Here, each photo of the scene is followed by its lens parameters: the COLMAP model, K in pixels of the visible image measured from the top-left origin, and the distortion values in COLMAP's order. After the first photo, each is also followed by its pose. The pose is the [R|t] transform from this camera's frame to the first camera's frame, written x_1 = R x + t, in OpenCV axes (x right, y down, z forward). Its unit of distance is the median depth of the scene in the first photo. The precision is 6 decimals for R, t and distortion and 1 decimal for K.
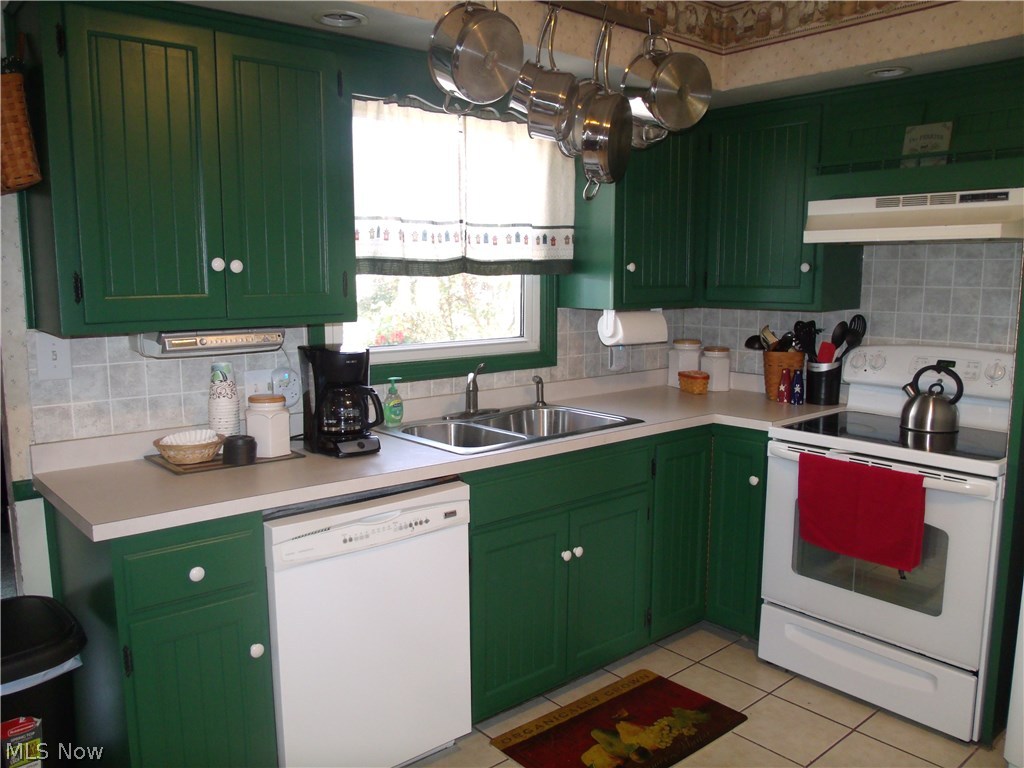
lens RADIAL K [[815.7, 0, 509.4], [0, 815.7, 386.8], [0, 0, 1]] dist [-0.047032, 0.014906]
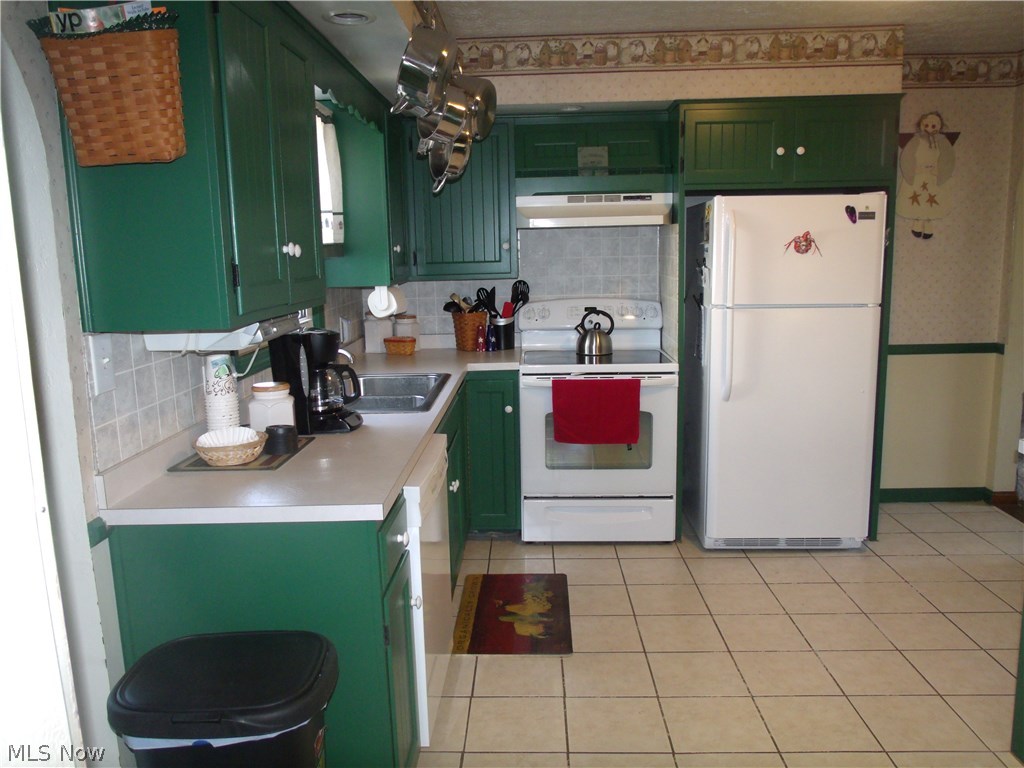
lens RADIAL K [[815.7, 0, 510.8], [0, 815.7, 383.3], [0, 0, 1]] dist [-0.047032, 0.014906]
pose [[0.667273, -0.136711, 0.732159, -0.687052], [0.125394, 0.989599, 0.070500, -0.018931], [-0.734182, 0.044766, 0.677476, 0.108173]]
